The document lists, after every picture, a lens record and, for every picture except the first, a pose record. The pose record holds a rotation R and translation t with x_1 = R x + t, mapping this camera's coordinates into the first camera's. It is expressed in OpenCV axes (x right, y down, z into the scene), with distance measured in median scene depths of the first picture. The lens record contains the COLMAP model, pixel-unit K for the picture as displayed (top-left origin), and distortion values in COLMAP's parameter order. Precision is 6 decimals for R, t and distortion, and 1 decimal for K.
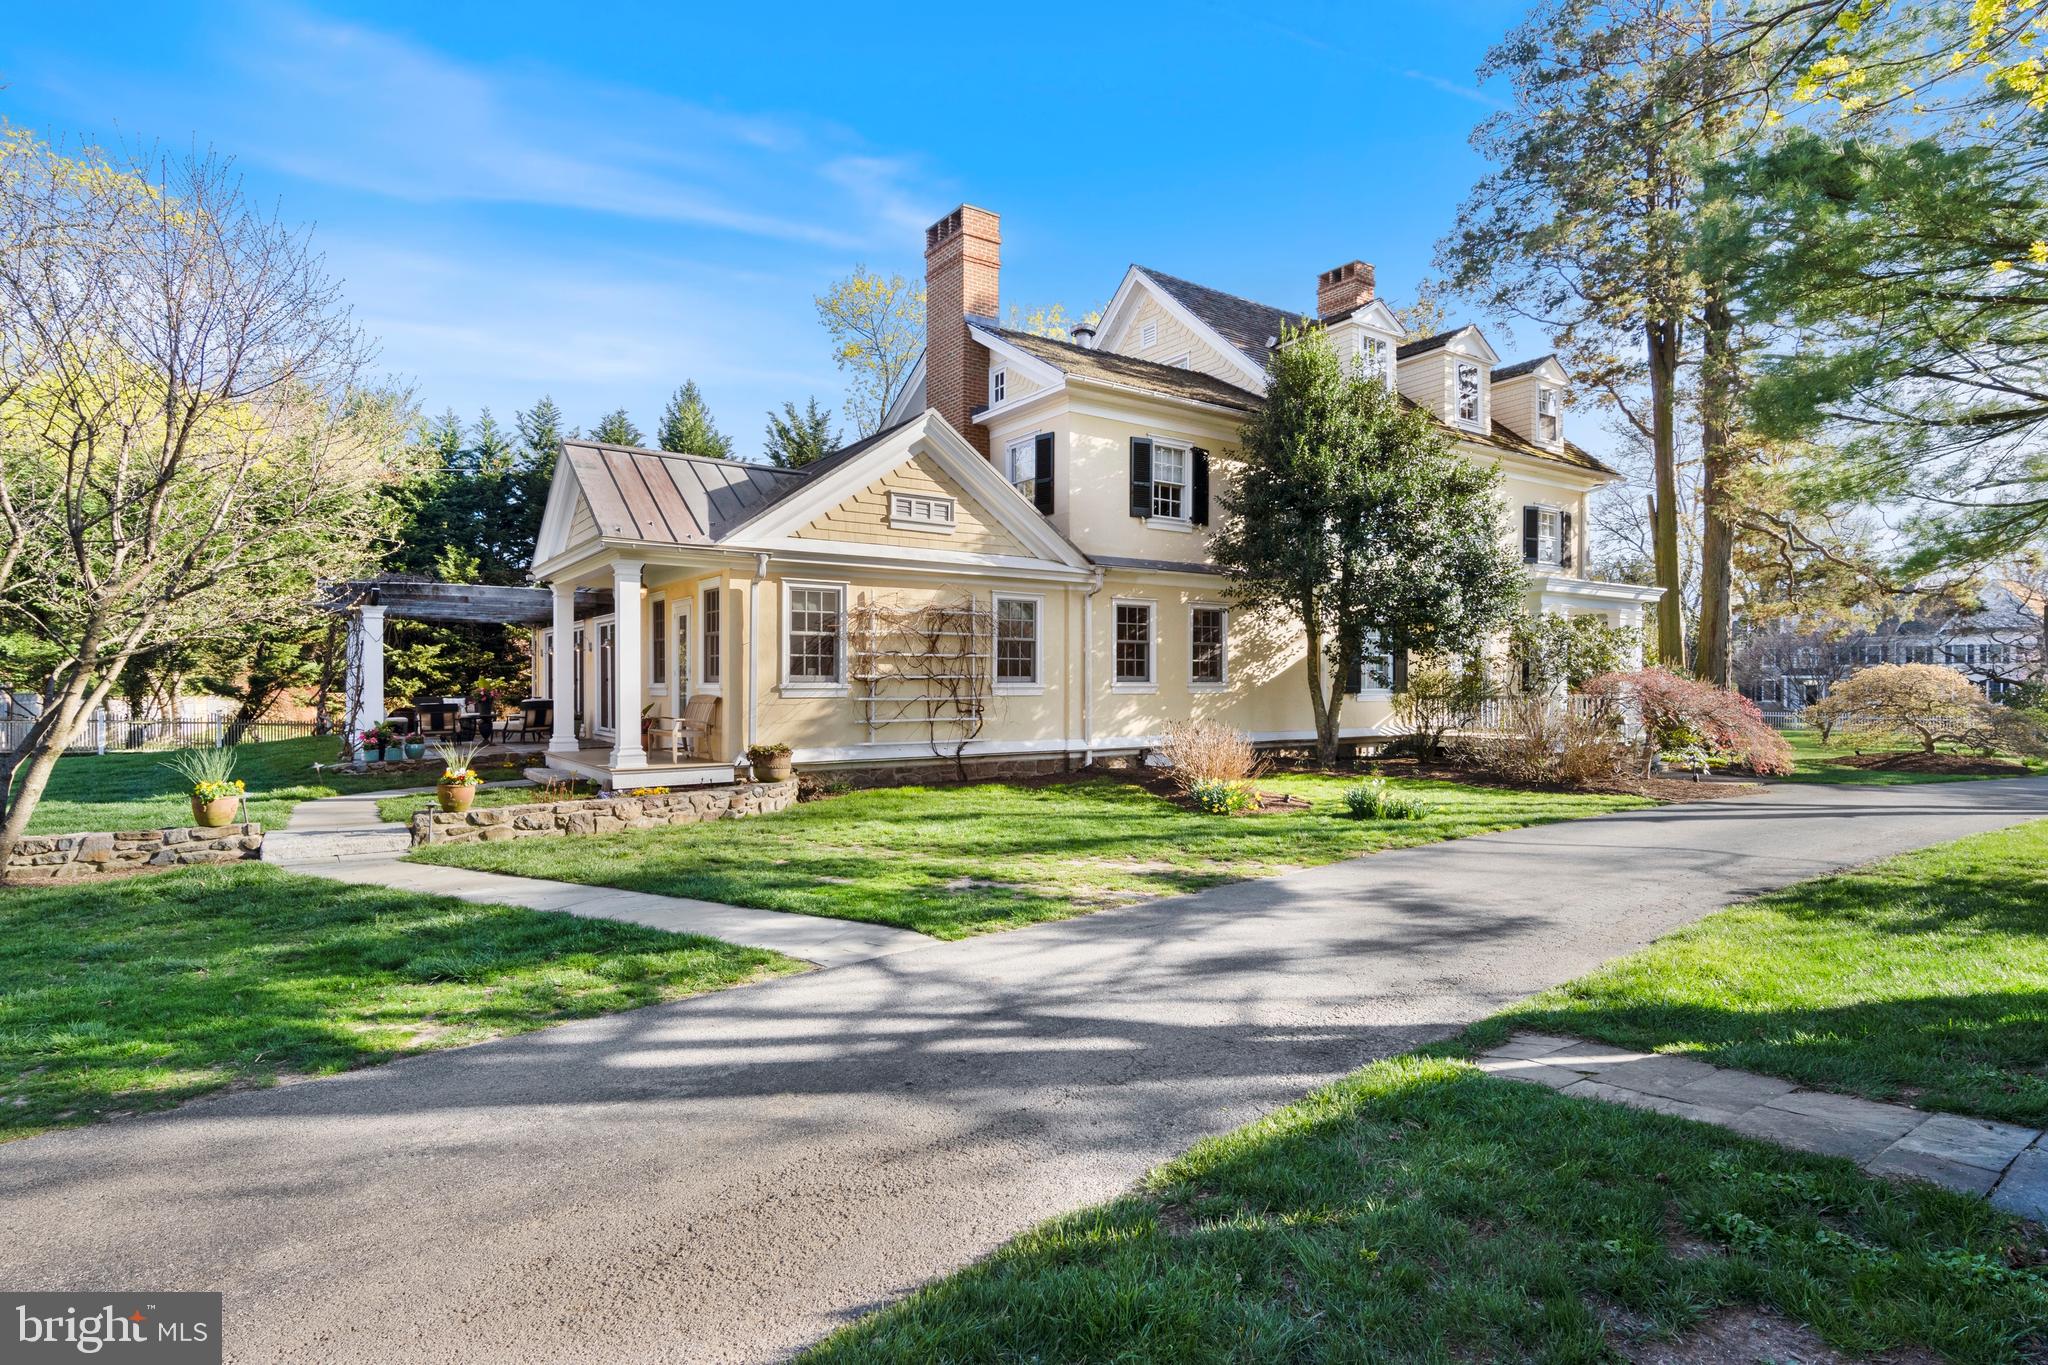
lens RADIAL K [[1041.0, 0, 1018.3], [0, 1041.0, 677.6], [0, 0, 1]] dist [0.010646, -0.002329]
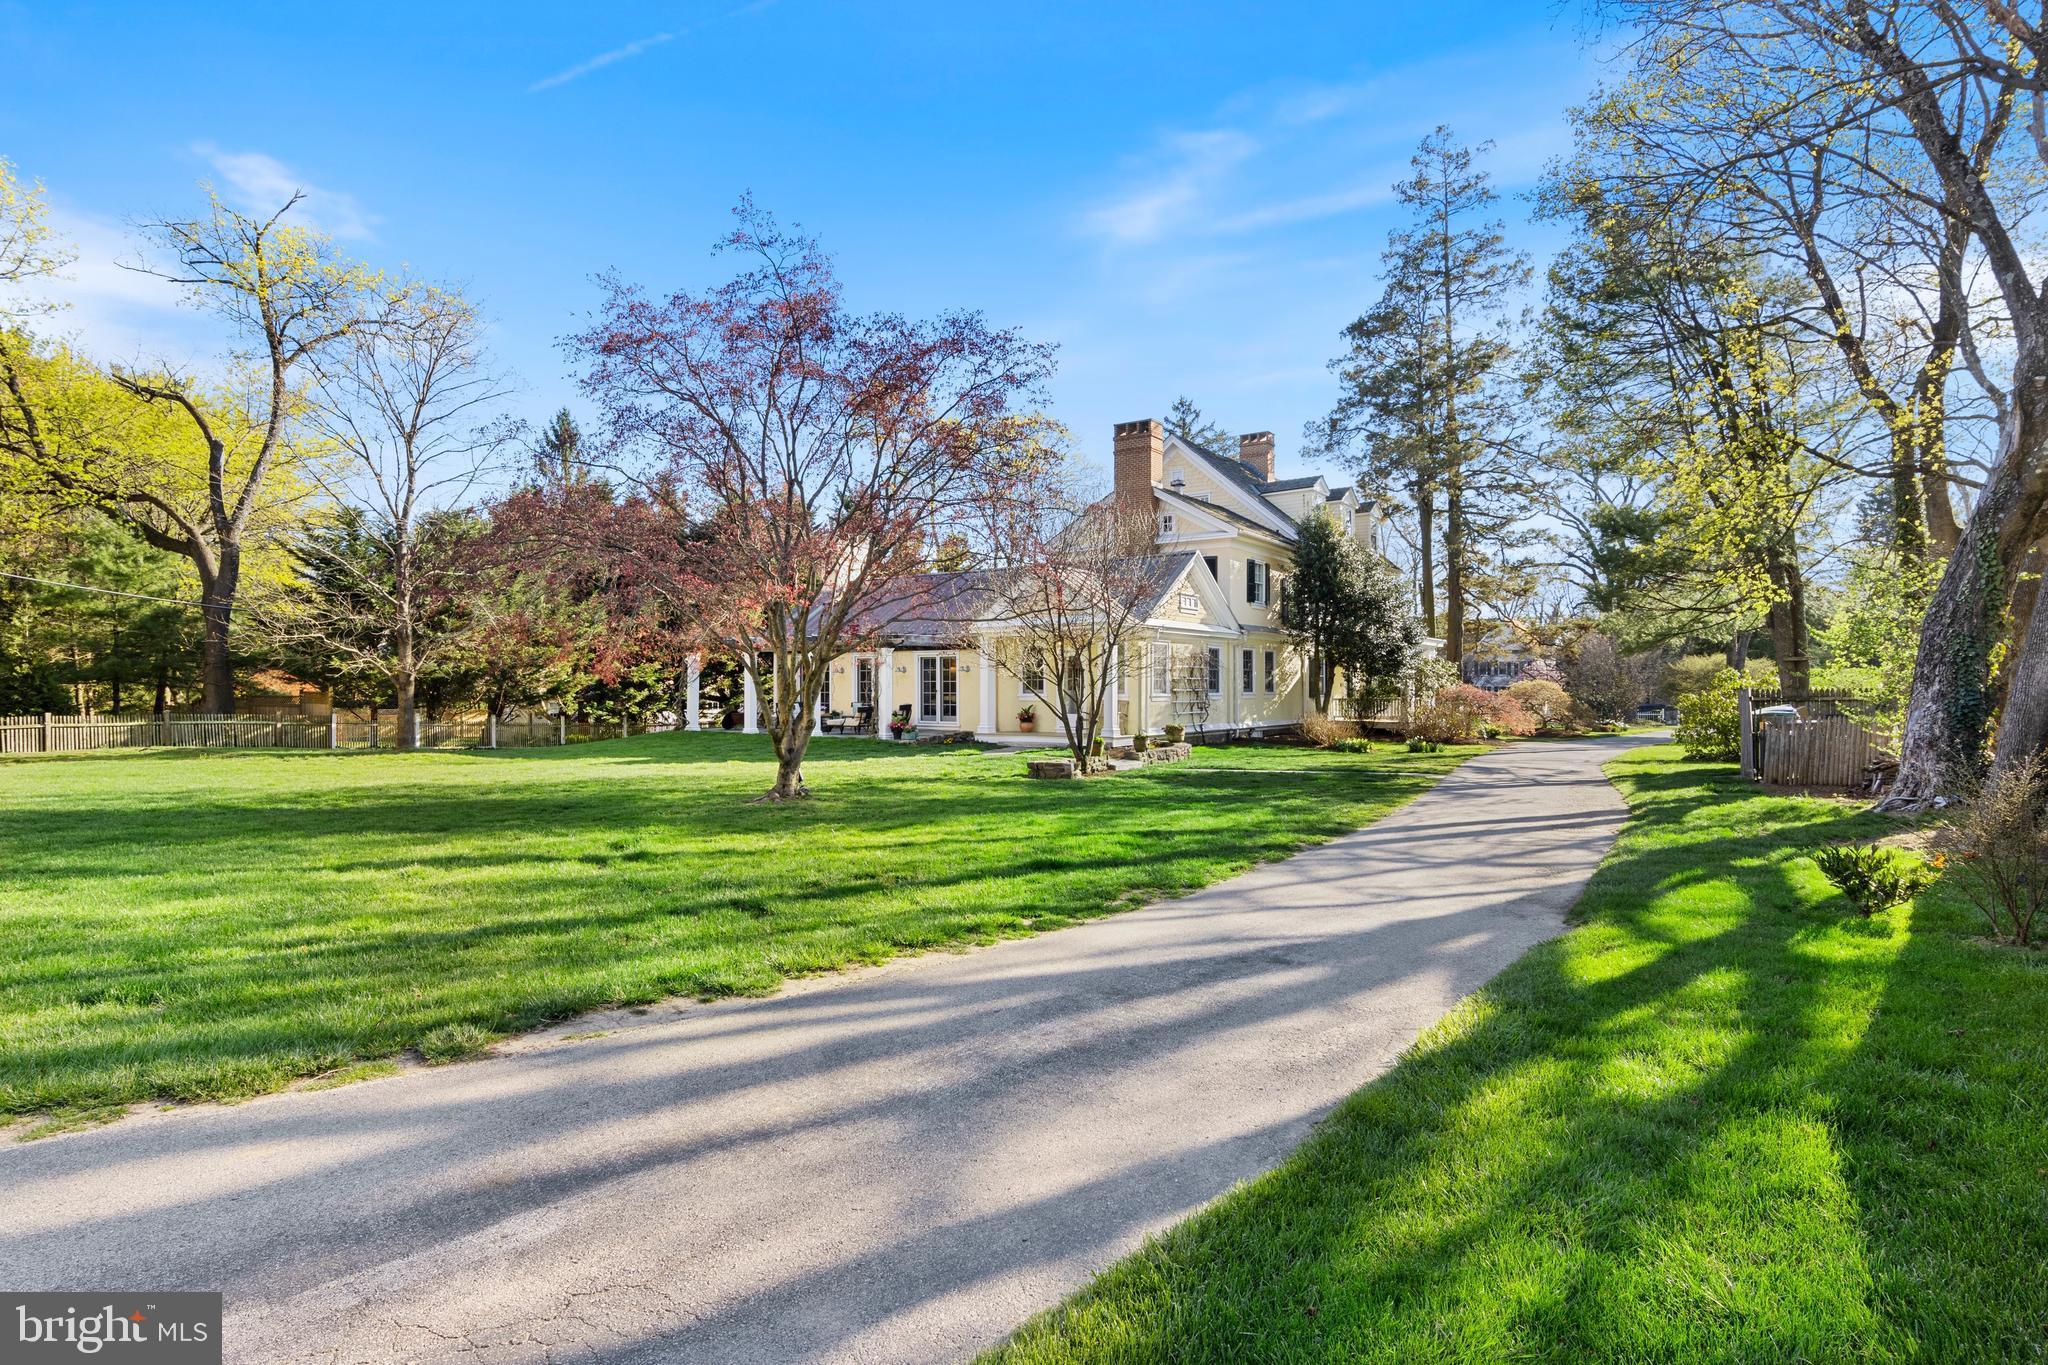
lens RADIAL K [[1041.0, 0, 1018.3], [0, 1041.0, 677.6], [0, 0, 1]] dist [0.010646, -0.002329]
pose [[0.938497, 0.002169, 0.345279, -0.897182], [-0.001446, 0.999996, -0.002353, -0.015995], [-0.345283, 0.001709, 0.938497, -0.583268]]
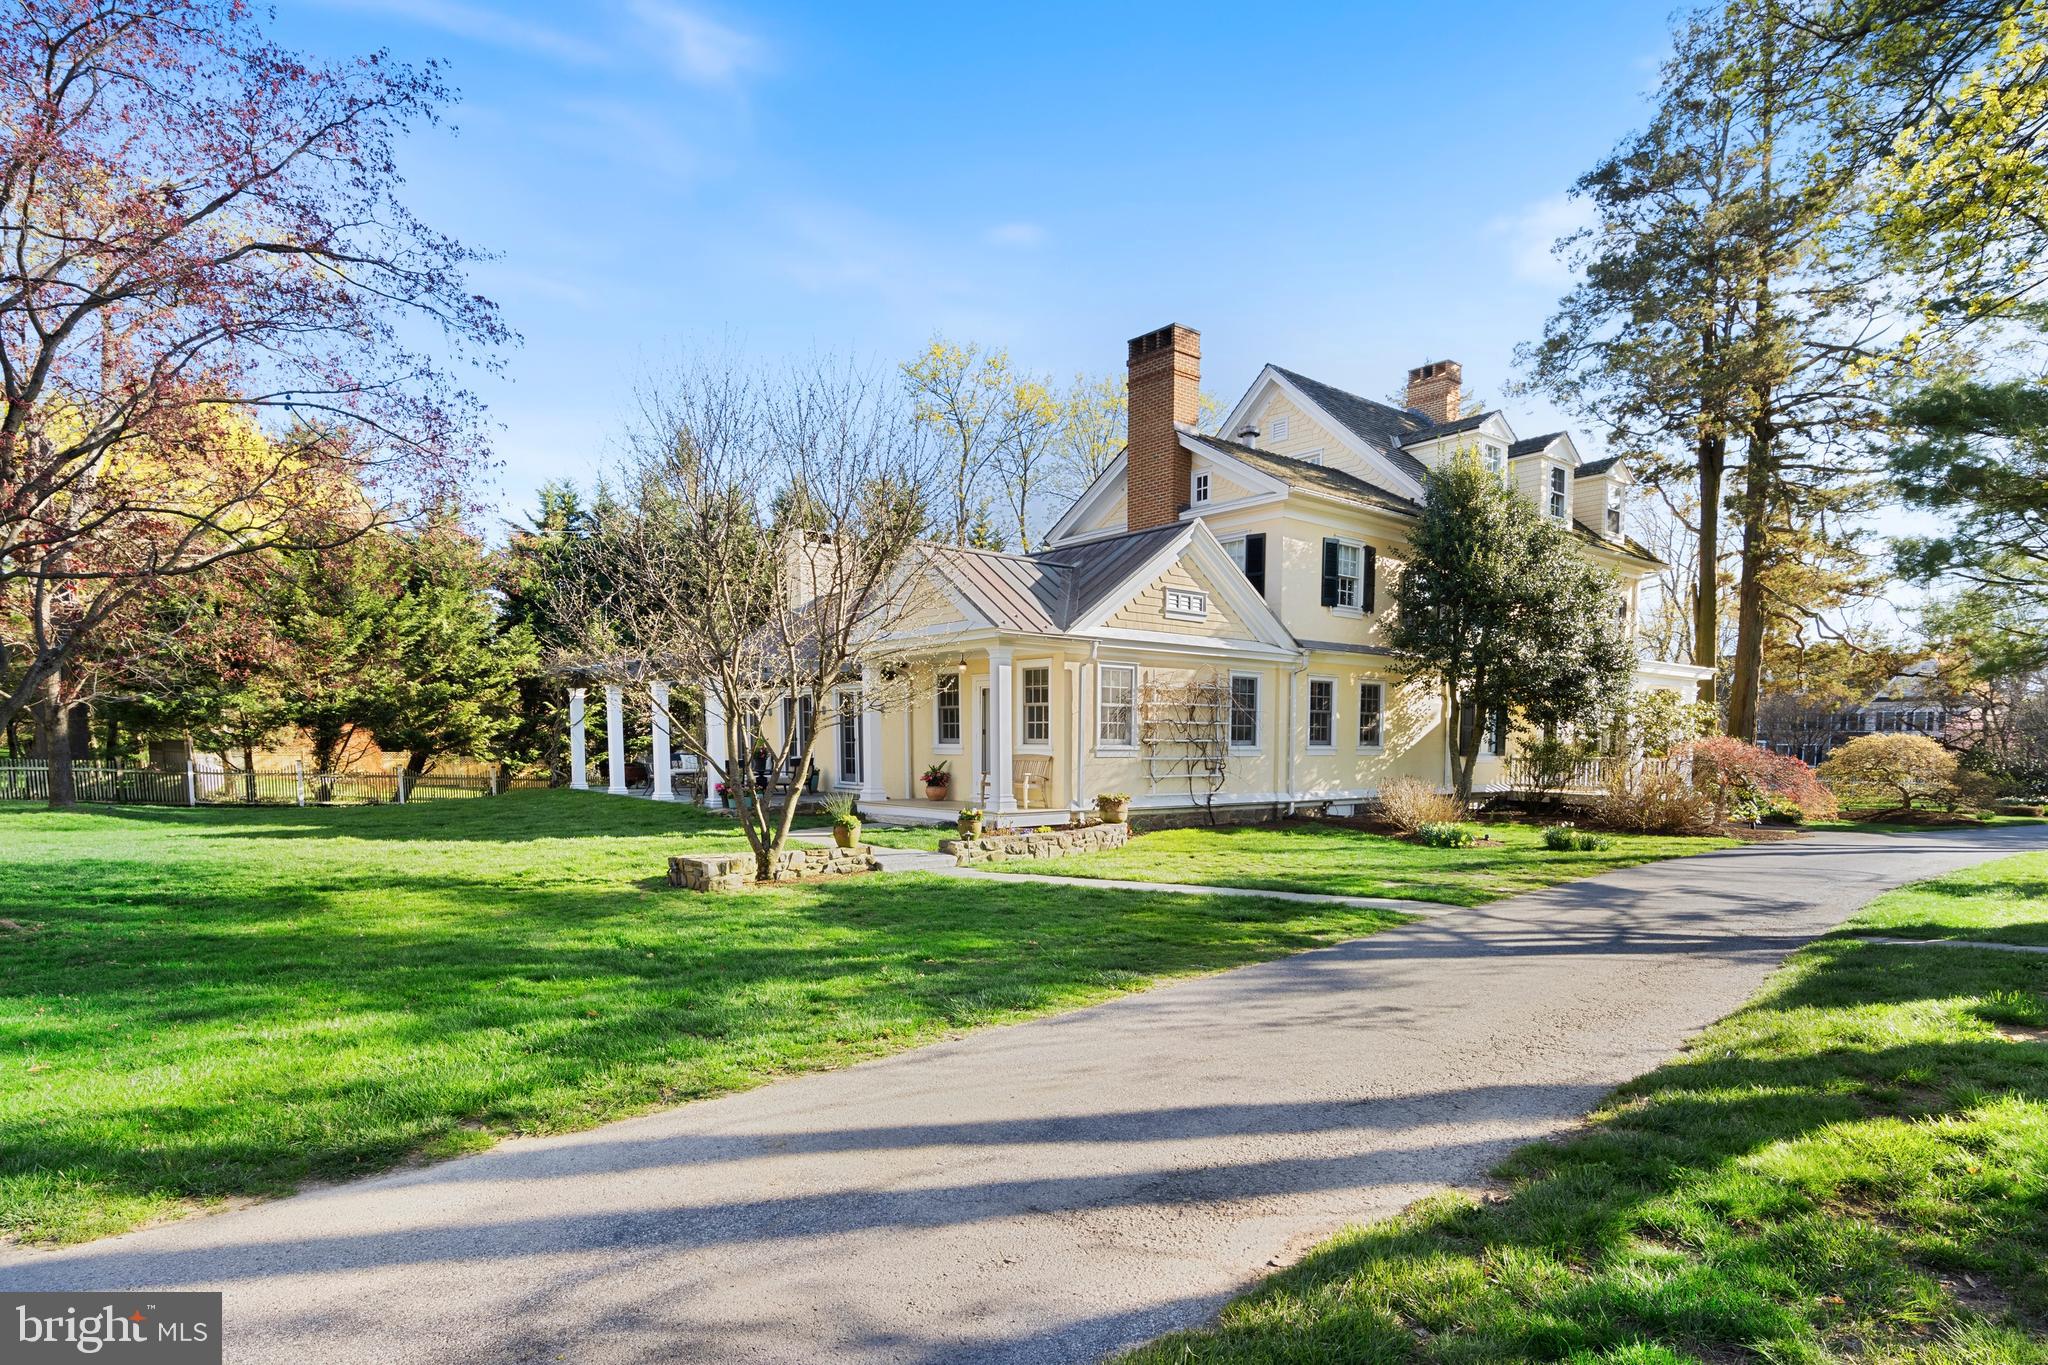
lens RADIAL K [[1119.7, 0, 1018.9], [0, 1119.7, 822.6], [0, 0, 1]] dist [0.014881, -0.000506]
pose [[0.995773, 0.001627, 0.091831, -0.348952], [-0.008793, 0.996939, 0.077683, -0.004455], [-0.091424, -0.078162, 0.992740, -0.255267]]
